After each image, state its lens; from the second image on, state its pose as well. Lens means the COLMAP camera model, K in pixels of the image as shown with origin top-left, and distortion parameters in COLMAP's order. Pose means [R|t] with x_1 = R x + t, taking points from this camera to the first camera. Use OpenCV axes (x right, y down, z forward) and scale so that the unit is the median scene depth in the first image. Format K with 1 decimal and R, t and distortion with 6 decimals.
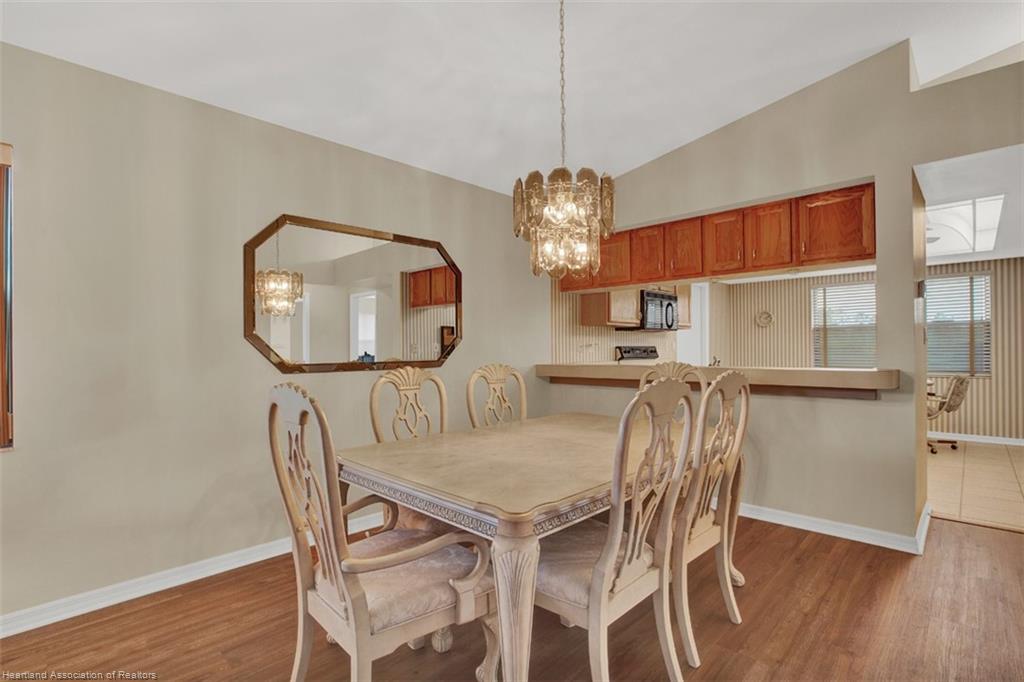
lens RADIAL K [[488.7, 0, 511.3], [0, 488.7, 355.6], [0, 0, 1]] dist [-0.030928, -0.000280]
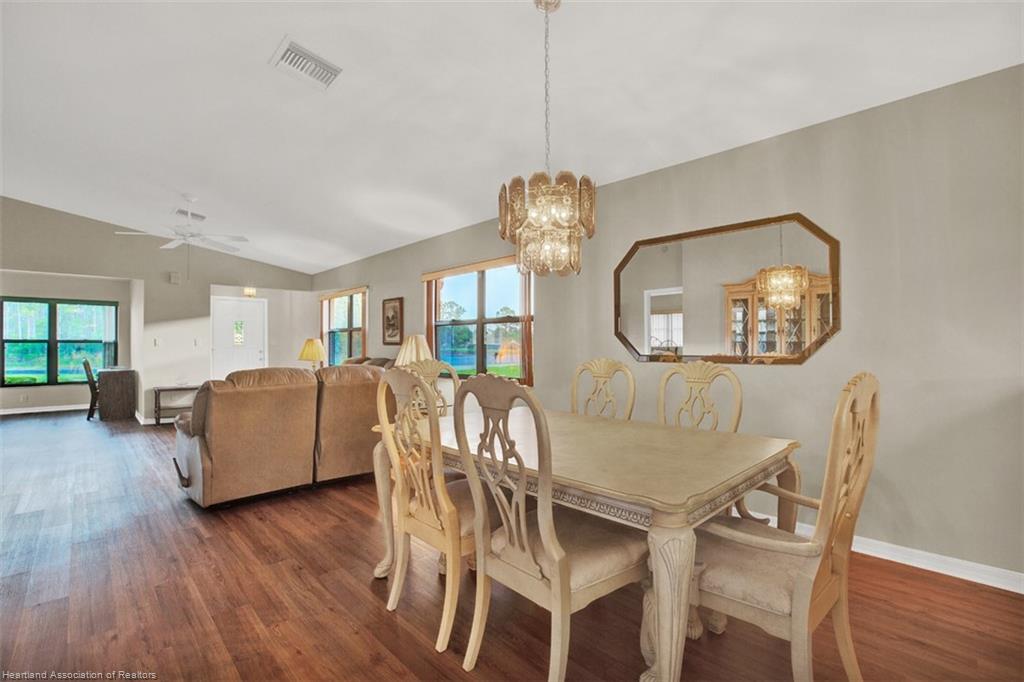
lens RADIAL K [[466.6, 0, 515.8], [0, 466.6, 347.7], [0, 0, 1]] dist [-0.024119, 0.000796]
pose [[-0.037074, 0.018728, -0.999137, 0.758365], [-0.004526, 0.999811, 0.018909, -0.022216], [0.999302, 0.005223, -0.036983, 0.669077]]
